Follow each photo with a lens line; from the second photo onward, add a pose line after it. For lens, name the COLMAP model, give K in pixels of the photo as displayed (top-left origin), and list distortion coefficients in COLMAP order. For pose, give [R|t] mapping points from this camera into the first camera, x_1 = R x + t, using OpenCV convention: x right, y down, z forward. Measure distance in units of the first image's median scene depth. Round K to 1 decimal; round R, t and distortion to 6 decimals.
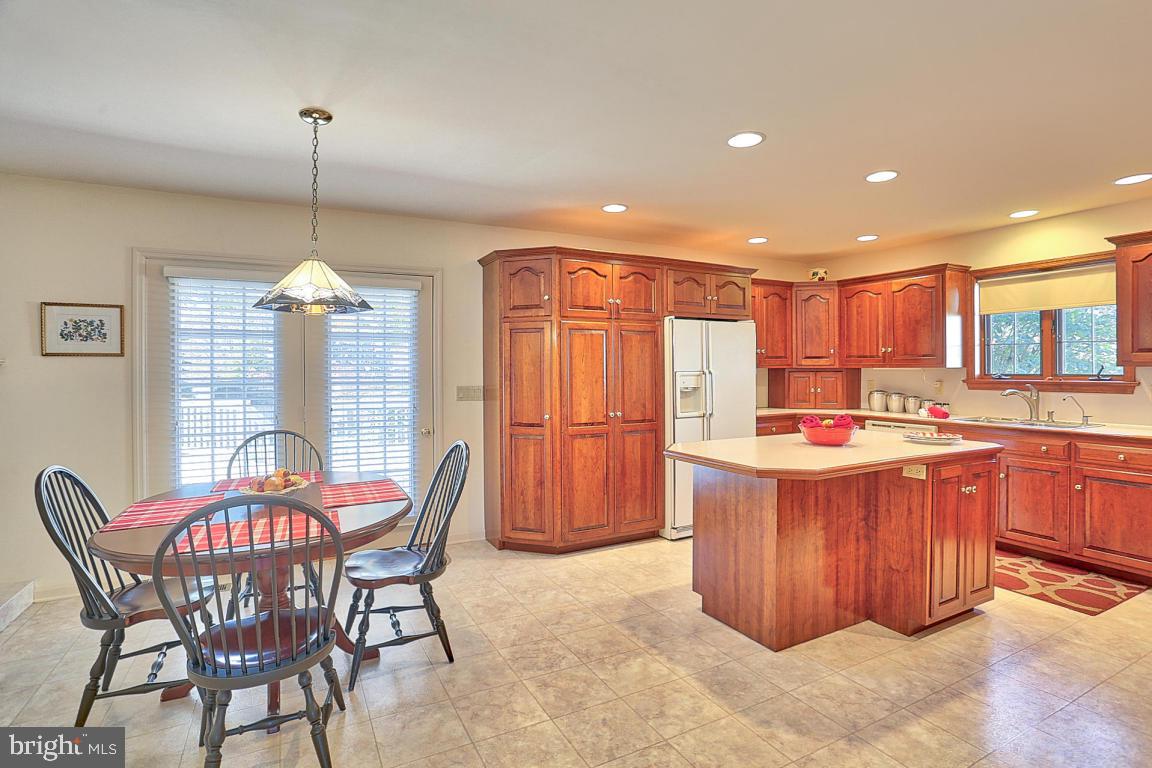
lens RADIAL K [[565.5, 0, 585.6], [0, 565.5, 375.7], [0, 0, 1]] dist [-0.081900, 0.035020]
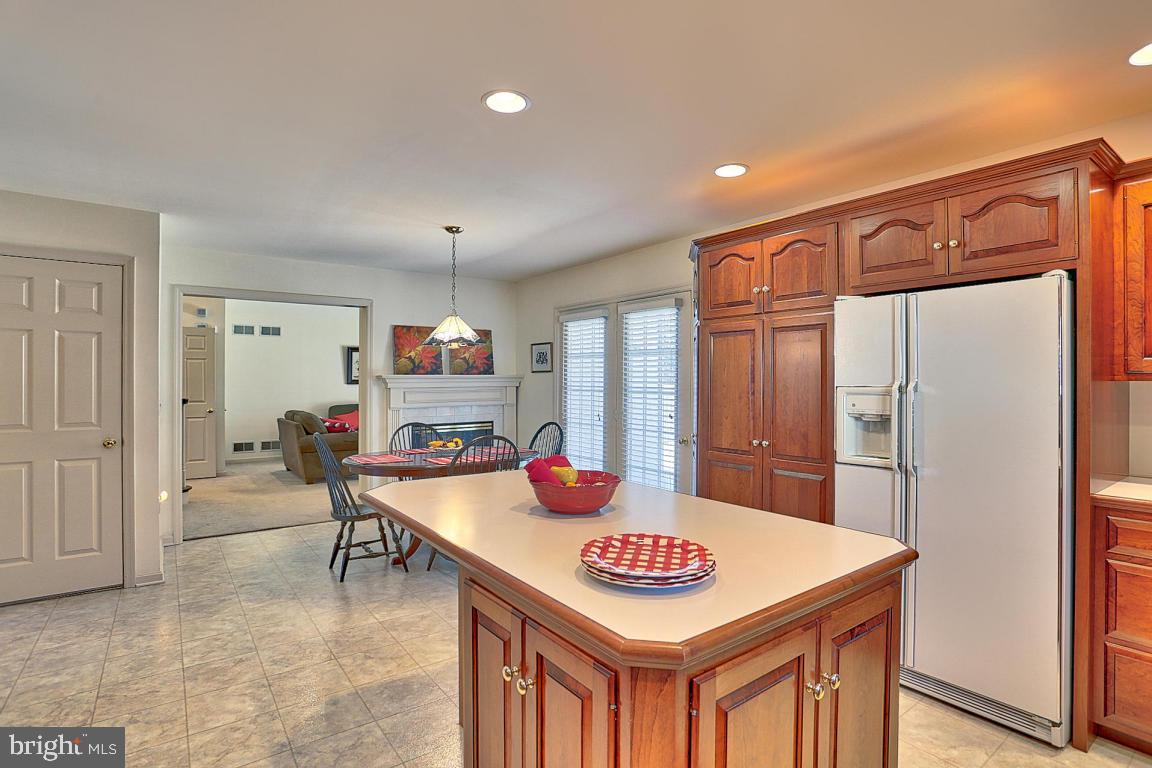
lens RADIAL K [[568.5, 0, 574.8], [0, 568.5, 378.6], [0, 0, 1]] dist [-0.058664, 0.000460]
pose [[0.141979, 0.000441, -0.989870, 0.768702], [-0.012319, 0.999923, -0.001321, -0.011998], [0.989793, 0.012381, 0.141973, 0.675706]]
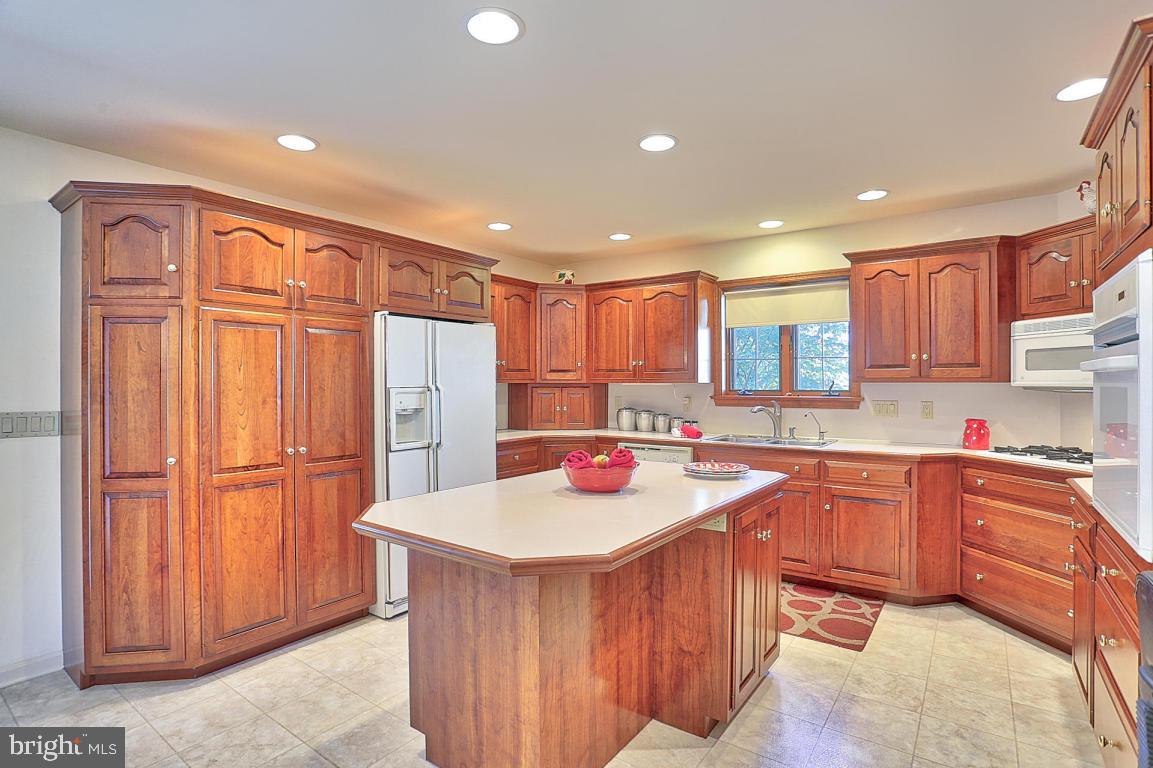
lens RADIAL K [[564.4, 0, 580.1], [0, 564.4, 384.6], [0, 0, 1]] dist [-0.068827, 0.028546]
pose [[0.898827, 0.002706, 0.438295, 0.068987], [0.001946, 0.999946, -0.010164, -0.003171], [-0.438299, 0.009989, 0.898774, 0.263017]]
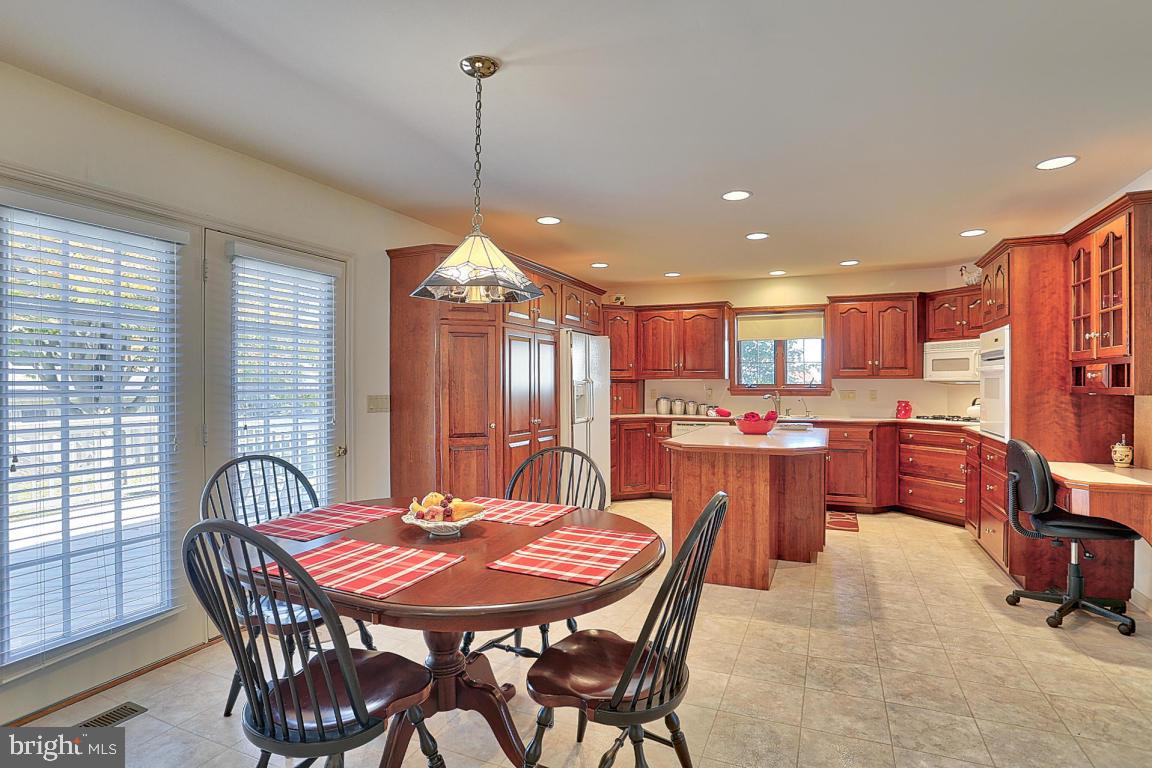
lens RADIAL K [[575.5, 0, 583.0], [0, 575.5, 388.5], [0, 0, 1]] dist [-0.077377, 0.031715]
pose [[0.784868, -0.000685, 0.619663, -0.543491], [0.003657, 0.999987, -0.003526, 0.013580], [-0.619652, 0.005034, 0.784860, 0.135269]]
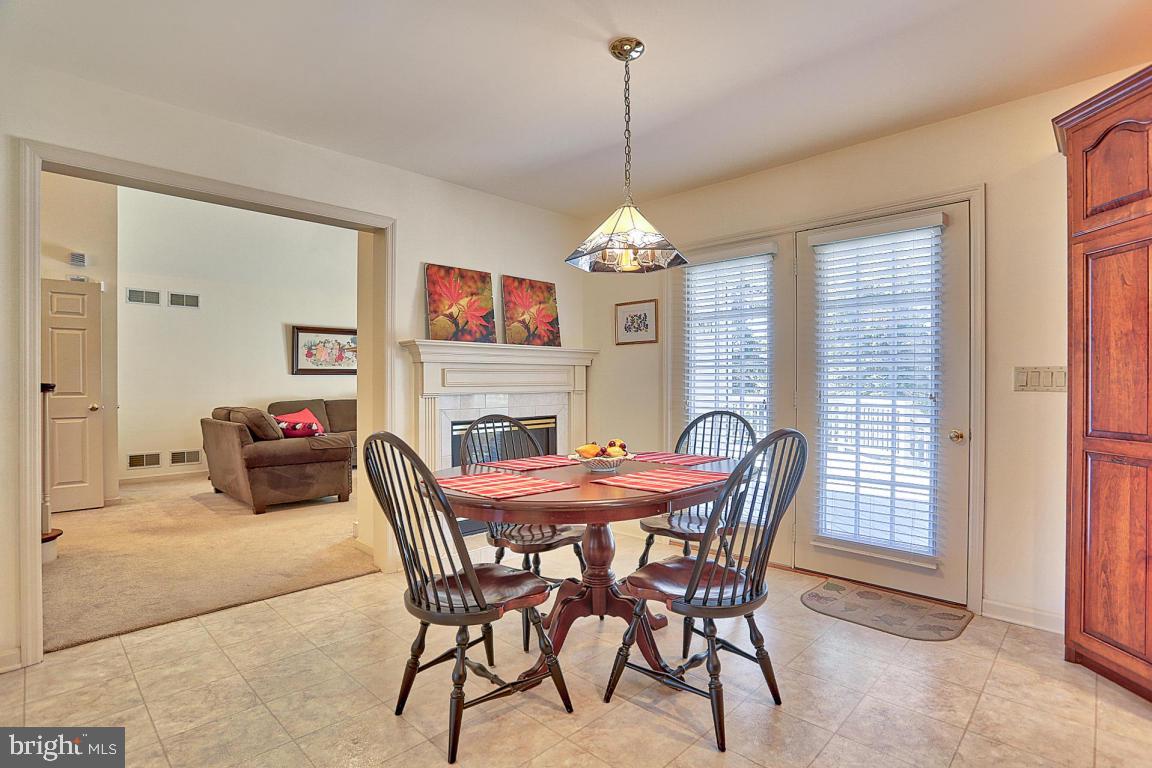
lens RADIAL K [[563.9, 0, 579.6], [0, 563.9, 384.6], [0, 0, 1]] dist [-0.068827, 0.028546]
pose [[0.297603, 0.003651, -0.954683, 0.215542], [-0.010966, 0.999940, 0.000406, 0.046763], [0.954627, 0.010348, 0.297625, 0.395042]]
